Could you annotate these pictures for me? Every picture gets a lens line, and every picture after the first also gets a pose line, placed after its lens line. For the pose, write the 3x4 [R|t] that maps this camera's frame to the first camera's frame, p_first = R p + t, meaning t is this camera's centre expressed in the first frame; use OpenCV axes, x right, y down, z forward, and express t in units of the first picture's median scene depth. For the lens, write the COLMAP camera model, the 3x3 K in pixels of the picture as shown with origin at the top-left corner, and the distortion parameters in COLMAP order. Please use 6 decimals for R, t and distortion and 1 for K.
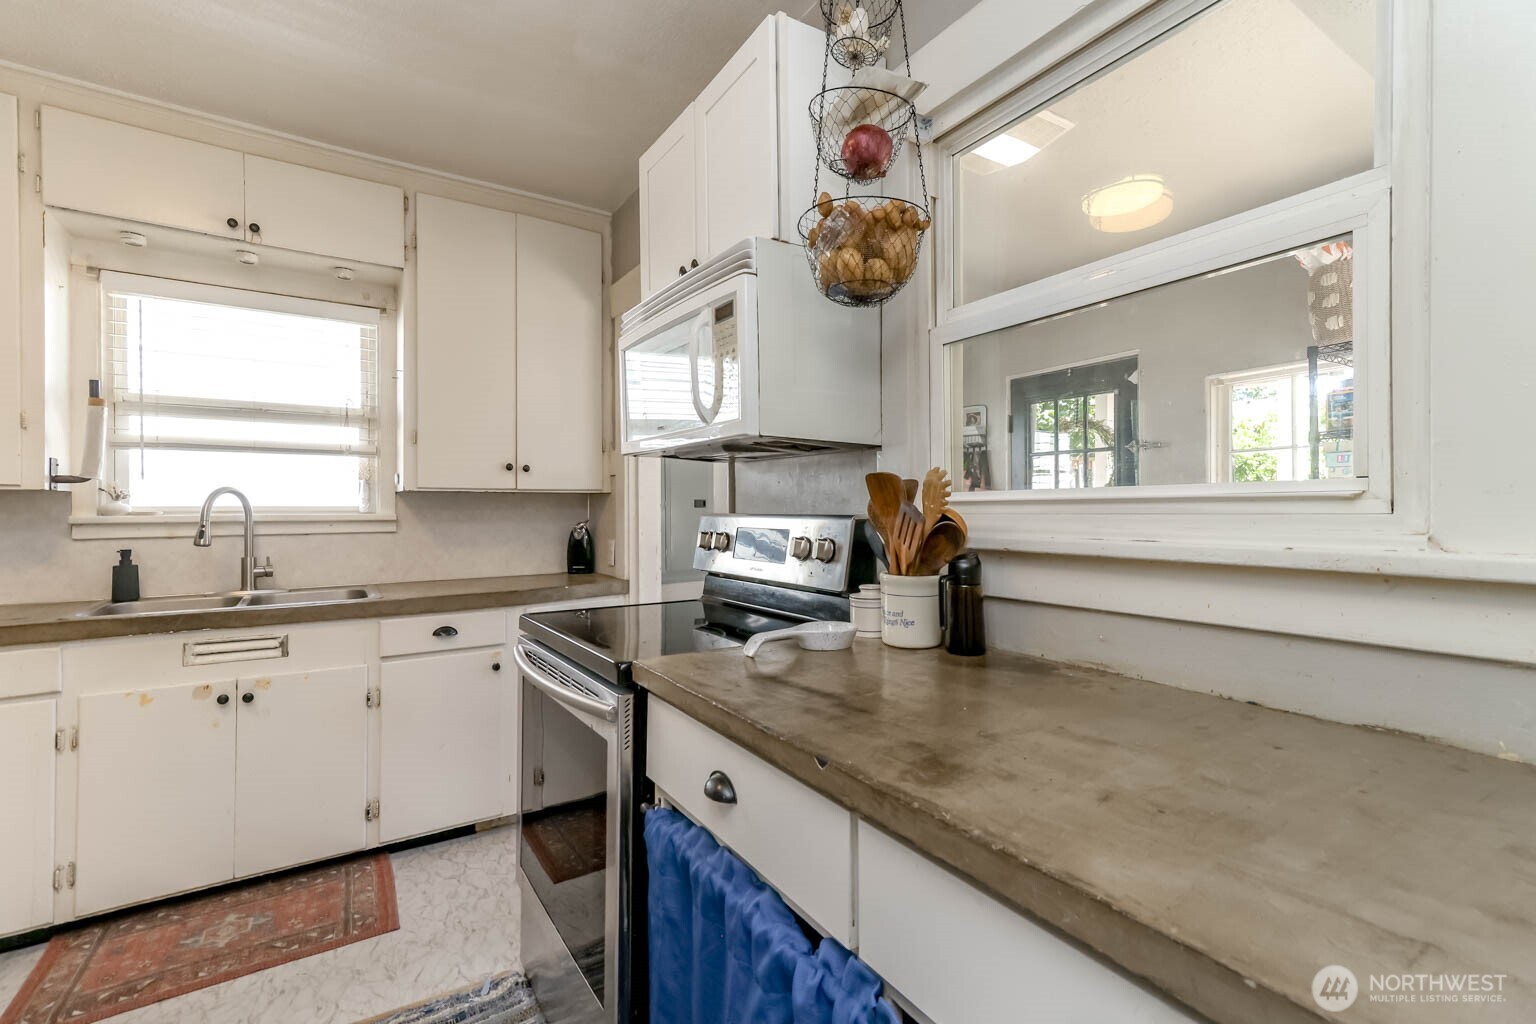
lens RADIAL K [[715.7, 0, 758.4], [0, 715.7, 513.4], [0, 0, 1]] dist [0.016003, 0.001199]
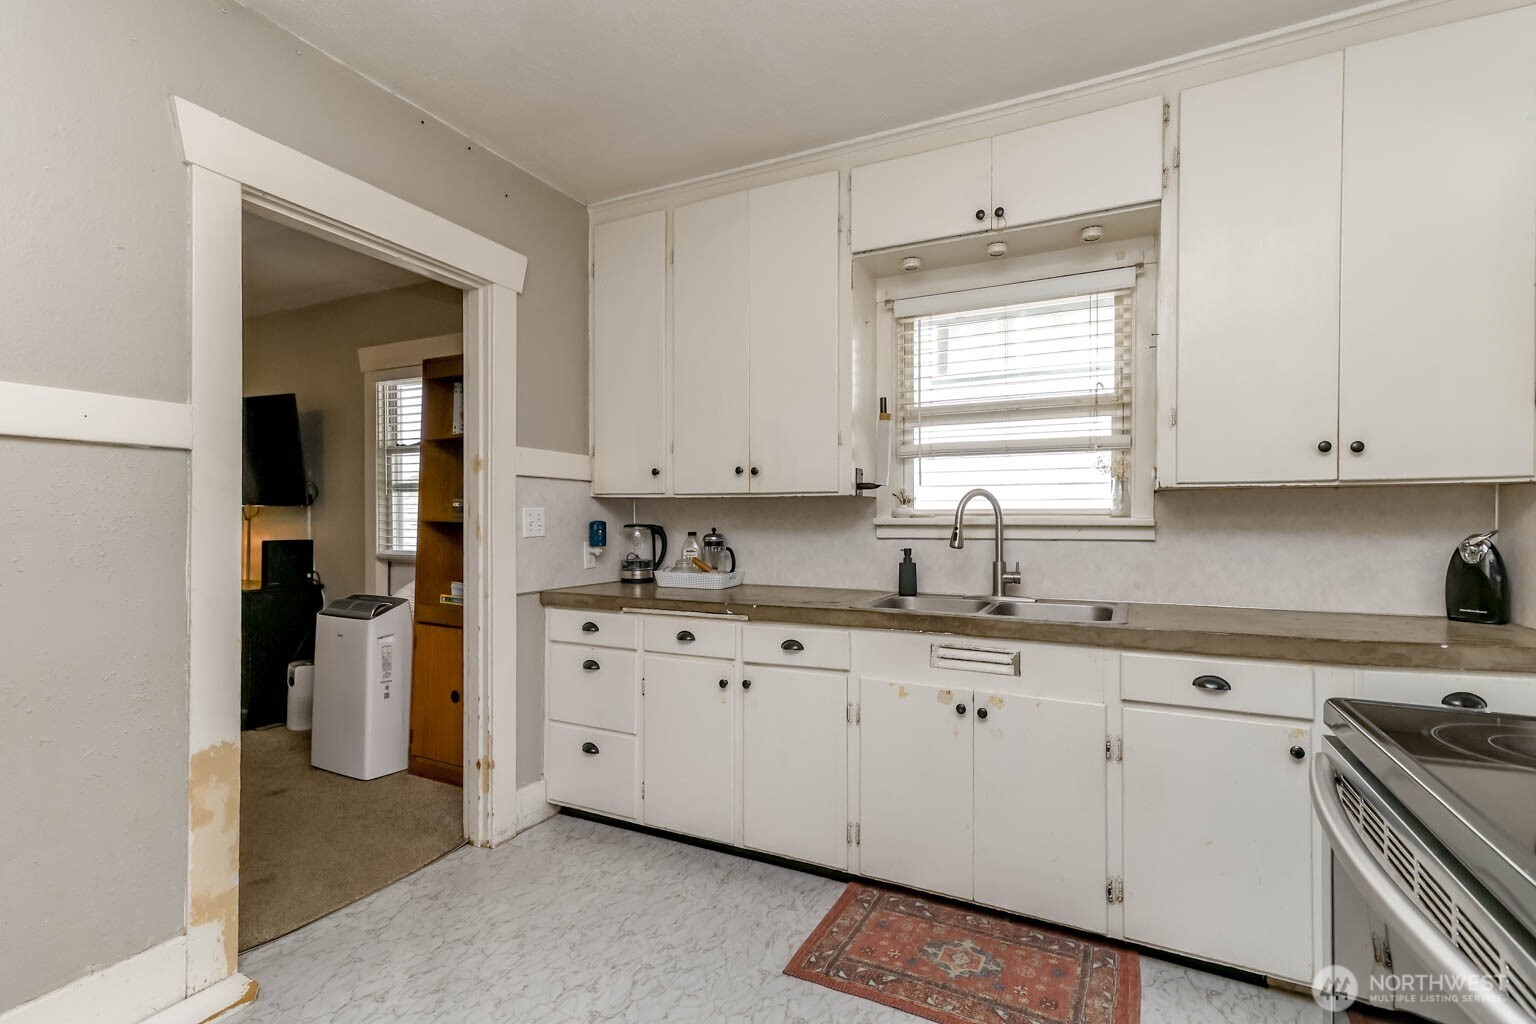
lens RADIAL K [[715.7, 0, 758.4], [0, 715.7, 513.4], [0, 0, 1]] dist [0.016003, 0.001199]
pose [[0.524945, -0.000955, -0.851135, -0.064197], [-0.008864, 0.999939, -0.006589, 0.005710], [0.851090, 0.011003, 0.524905, 0.241246]]
